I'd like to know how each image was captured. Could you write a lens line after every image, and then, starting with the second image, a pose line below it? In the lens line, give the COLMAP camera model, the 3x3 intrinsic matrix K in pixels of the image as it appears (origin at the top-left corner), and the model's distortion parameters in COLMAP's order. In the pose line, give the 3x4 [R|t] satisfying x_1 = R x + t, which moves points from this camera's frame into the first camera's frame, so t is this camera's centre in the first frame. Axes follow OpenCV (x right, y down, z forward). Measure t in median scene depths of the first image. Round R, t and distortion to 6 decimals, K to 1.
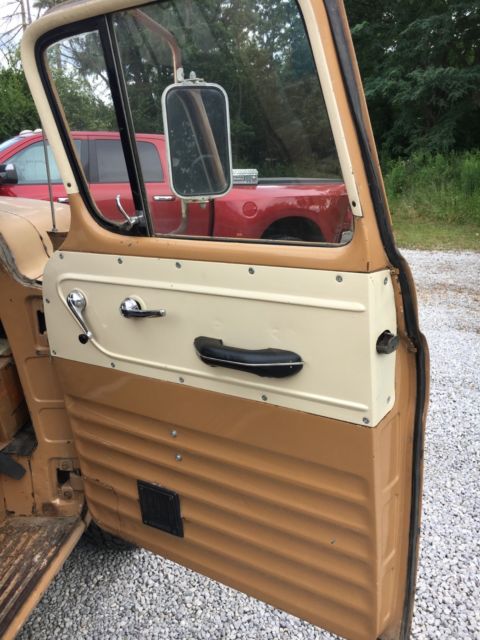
lens RADIAL K [[551.1, 0, 240.0], [0, 551.1, 320.0], [0, 0, 1]] dist [0.066415, -0.080680]
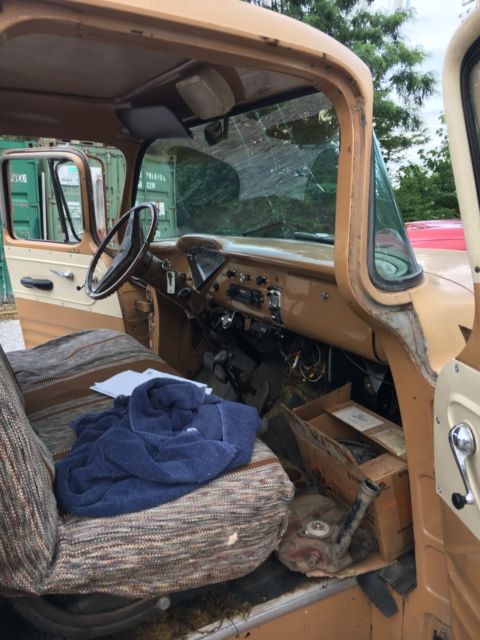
lens RADIAL K [[556.4, 0, 240.0], [0, 556.4, 320.0], [0, 0, 1]] dist [0.075656, -0.104816]
pose [[0.614571, 0.162884, -0.771862, 0.023581], [-0.220605, 0.974899, 0.030080, -0.103491], [0.757387, 0.151790, 0.635078, 0.279491]]
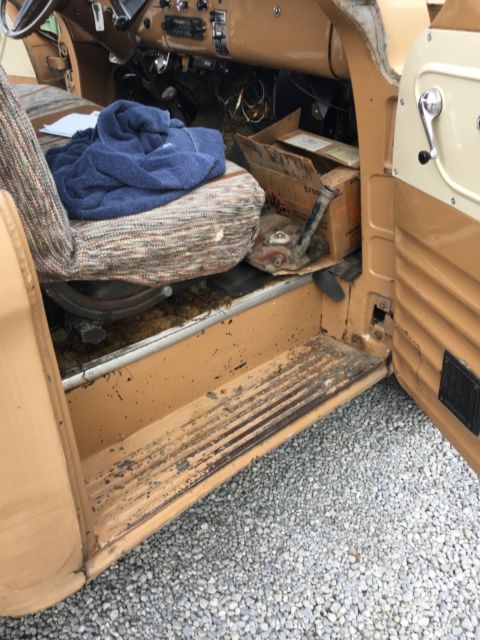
lens RADIAL K [[551.1, 0, 240.0], [0, 551.1, 320.0], [0, 0, 1]] dist [0.066415, -0.080680]
pose [[0.750346, 0.346784, -0.562780, 0.028734], [-0.172984, 0.924690, 0.339155, 0.019164], [0.638010, -0.157132, 0.753825, 0.169660]]
